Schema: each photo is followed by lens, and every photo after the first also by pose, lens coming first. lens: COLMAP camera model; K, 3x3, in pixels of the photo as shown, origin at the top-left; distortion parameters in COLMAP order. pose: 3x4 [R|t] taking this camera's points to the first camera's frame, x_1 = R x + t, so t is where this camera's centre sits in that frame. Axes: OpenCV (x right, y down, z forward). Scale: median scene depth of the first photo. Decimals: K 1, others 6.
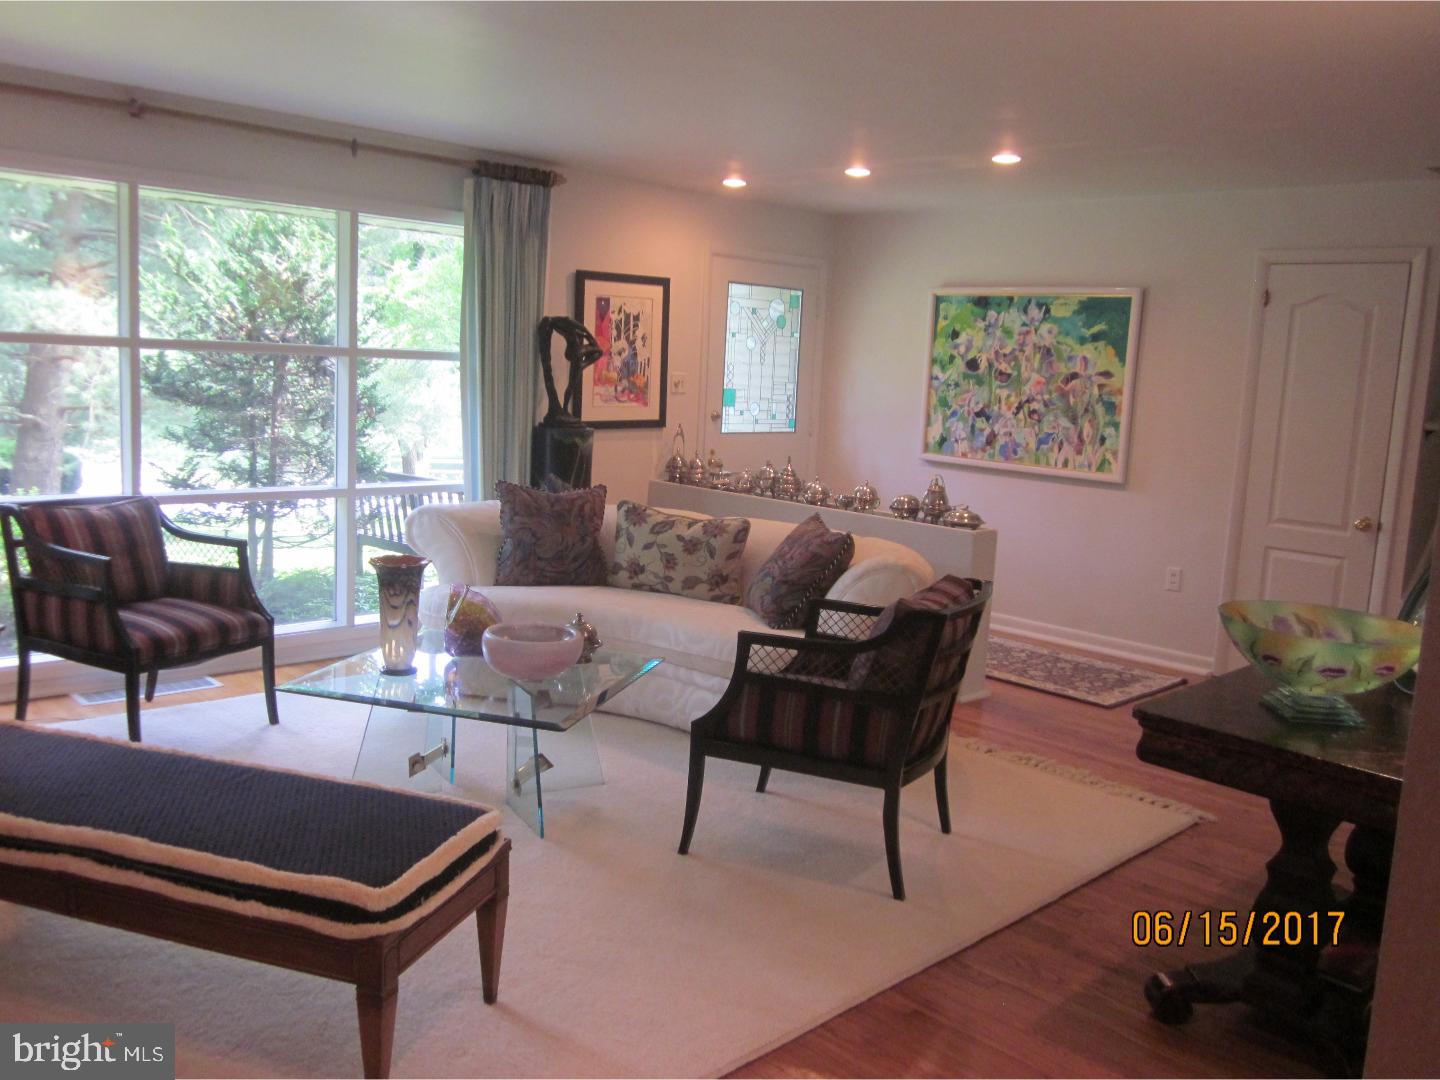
lens RADIAL K [[1201.1, 0, 717.9], [0, 1201.1, 534.8], [0, 0, 1]] dist [-0.024828, -0.005868]
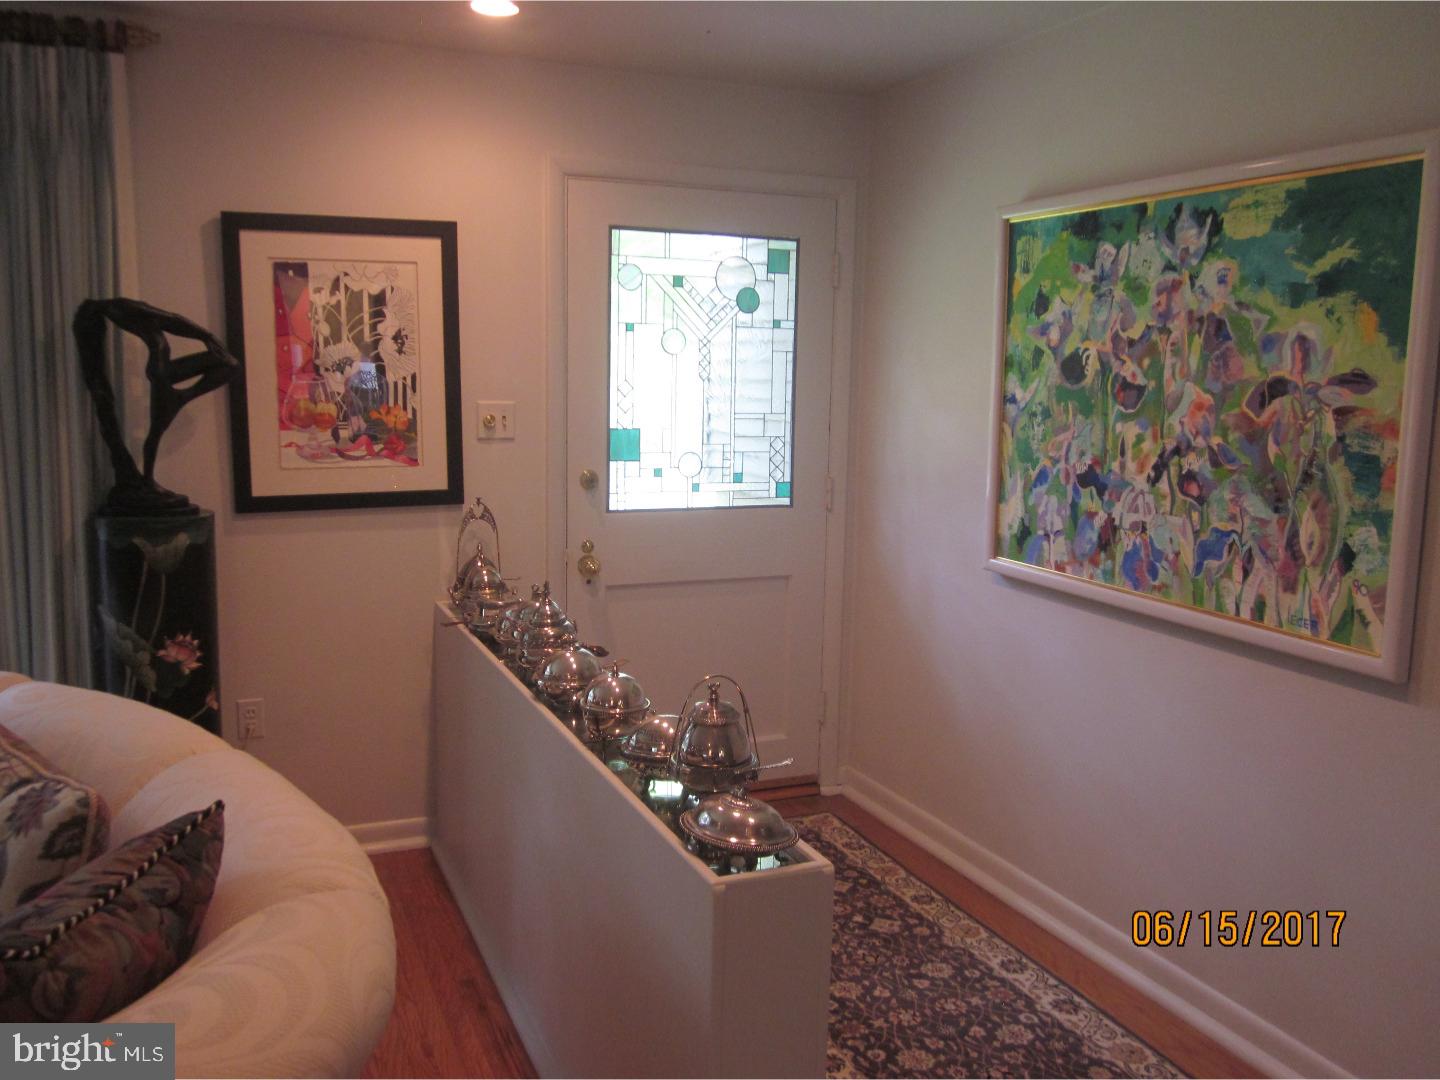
lens RADIAL K [[1201.1, 0, 717.9], [0, 1201.1, 534.8], [0, 0, 1]] dist [-0.024828, -0.005868]
pose [[0.932095, 0.018412, -0.361747, 0.260739], [-0.026057, 0.999528, -0.016265, -0.071810], [0.361277, 0.024587, 0.932134, 0.558400]]
